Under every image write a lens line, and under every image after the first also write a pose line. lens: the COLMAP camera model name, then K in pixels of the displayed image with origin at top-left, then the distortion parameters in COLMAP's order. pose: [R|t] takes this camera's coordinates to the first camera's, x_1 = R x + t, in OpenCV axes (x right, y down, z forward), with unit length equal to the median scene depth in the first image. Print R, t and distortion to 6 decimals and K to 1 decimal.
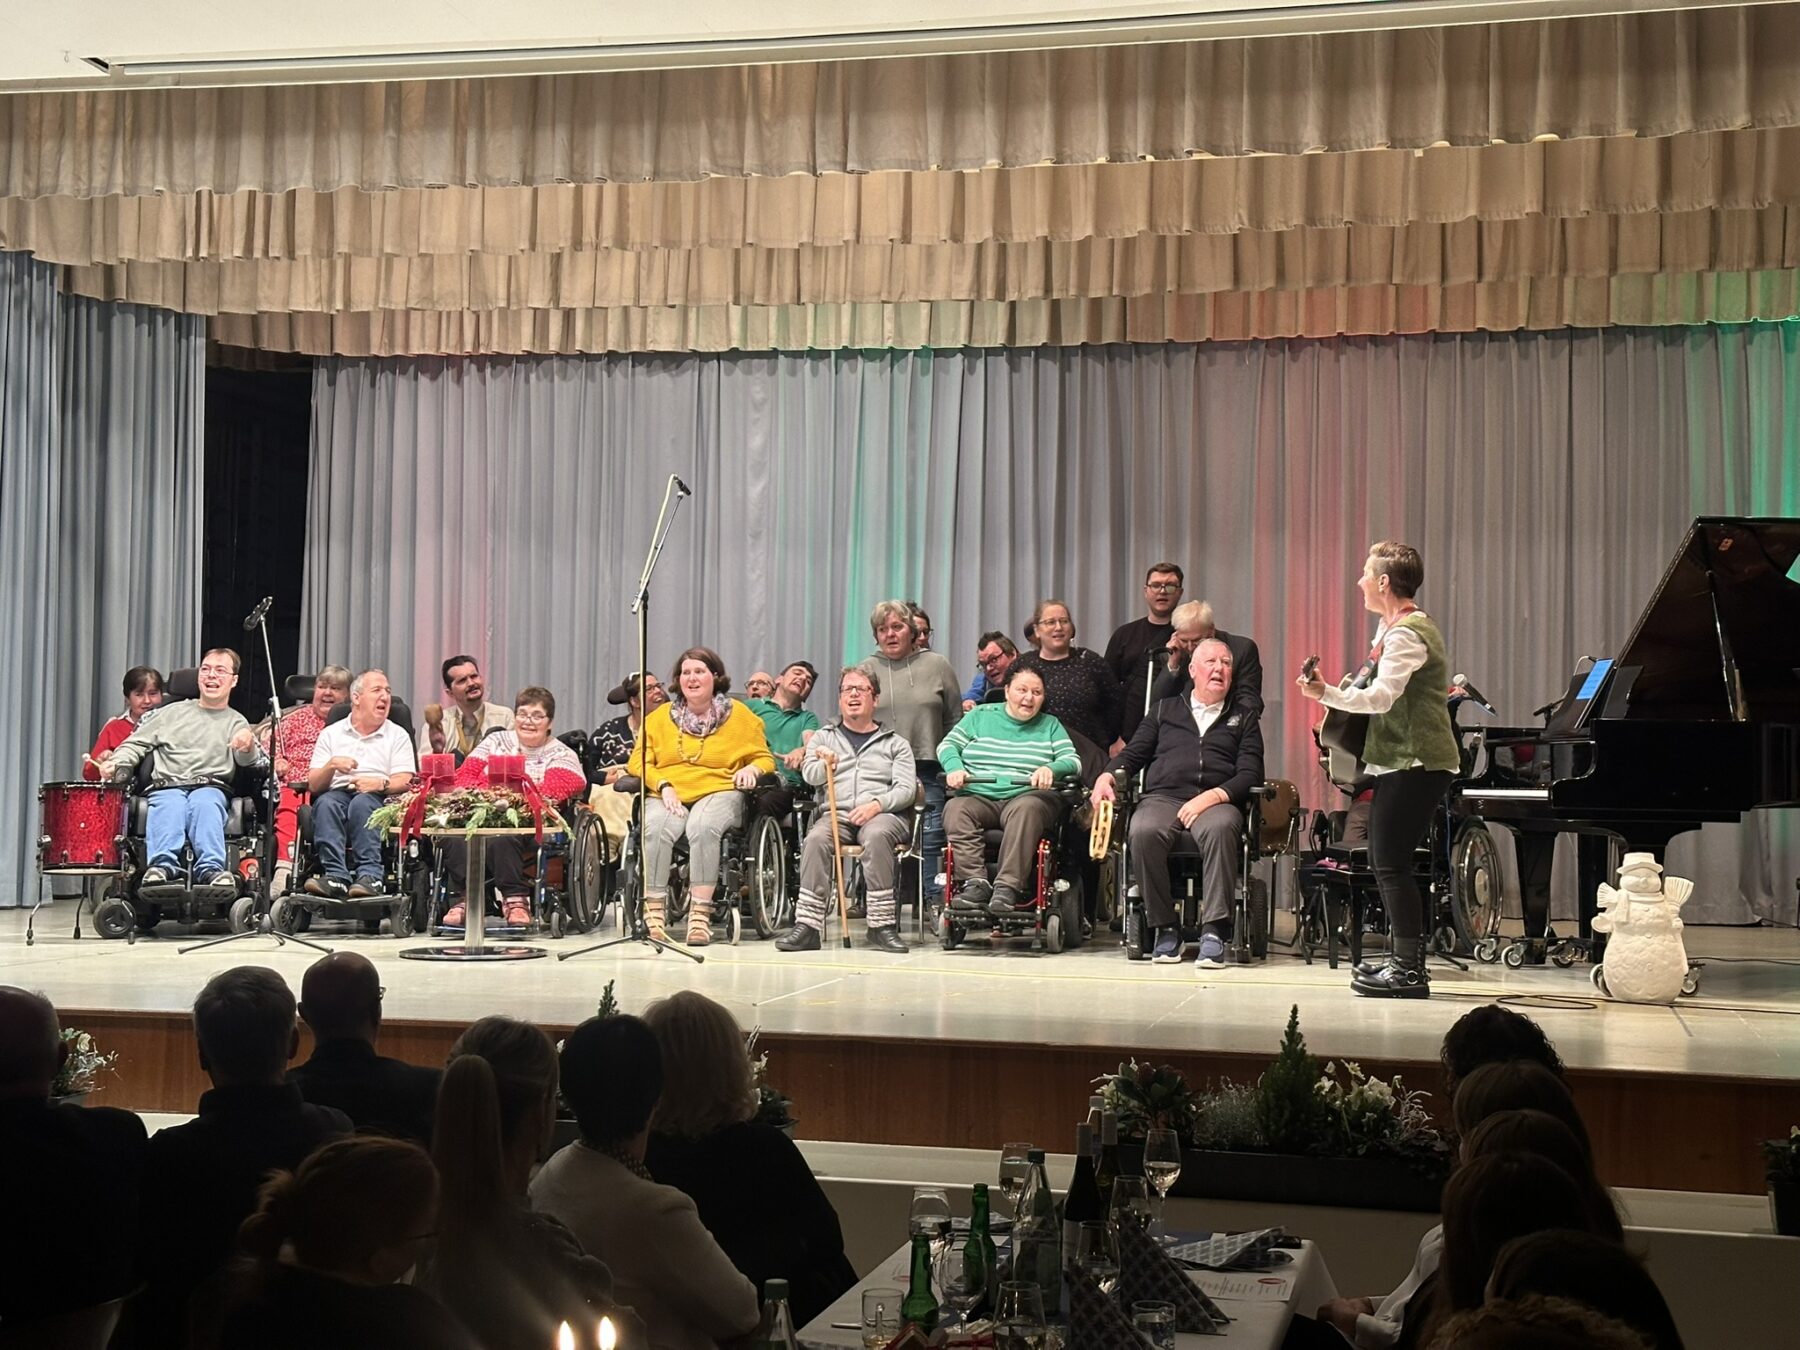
lens RADIAL K [[2481.9, 0, 892.5], [0, 2481.9, 669.6], [0, 0, 1]] dist [0.088492, 0.000000]
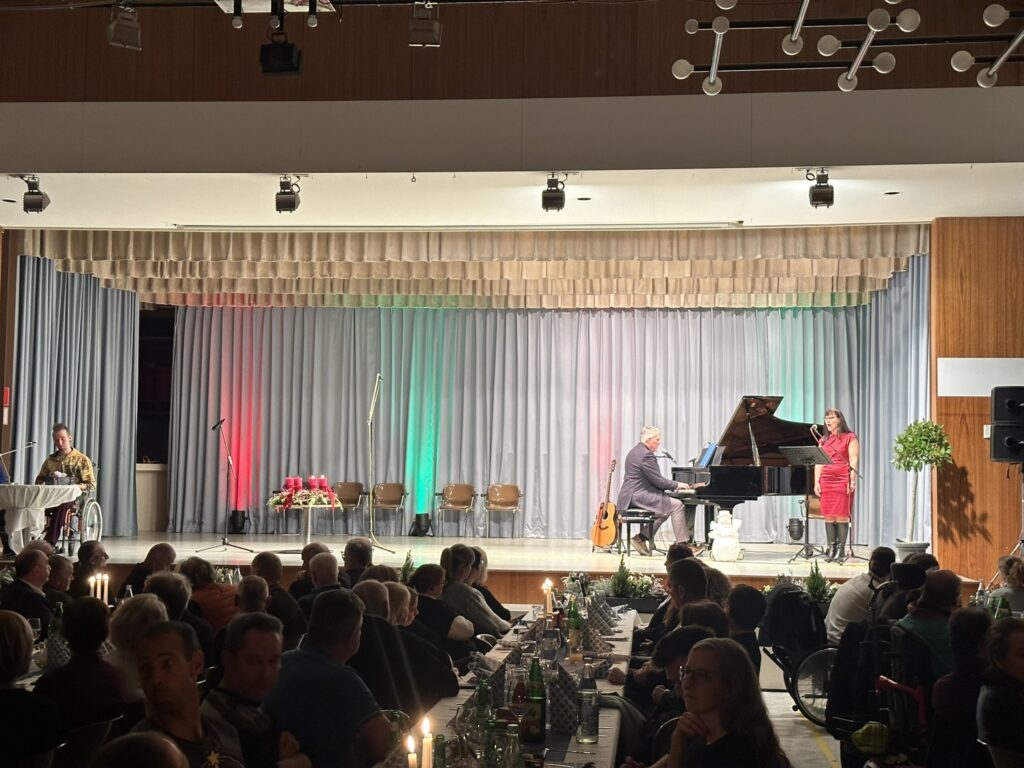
lens RADIAL K [[1411.9, 0, 514.7], [0, 1411.9, 384.9], [0, 0, 1]] dist [0.088492, 0.000000]
pose [[0.990823, 0.007196, 0.134973, -0.146782], [-0.003587, 0.999630, -0.026965, -0.024919], [-0.135117, 0.026233, 0.990482, -0.529990]]
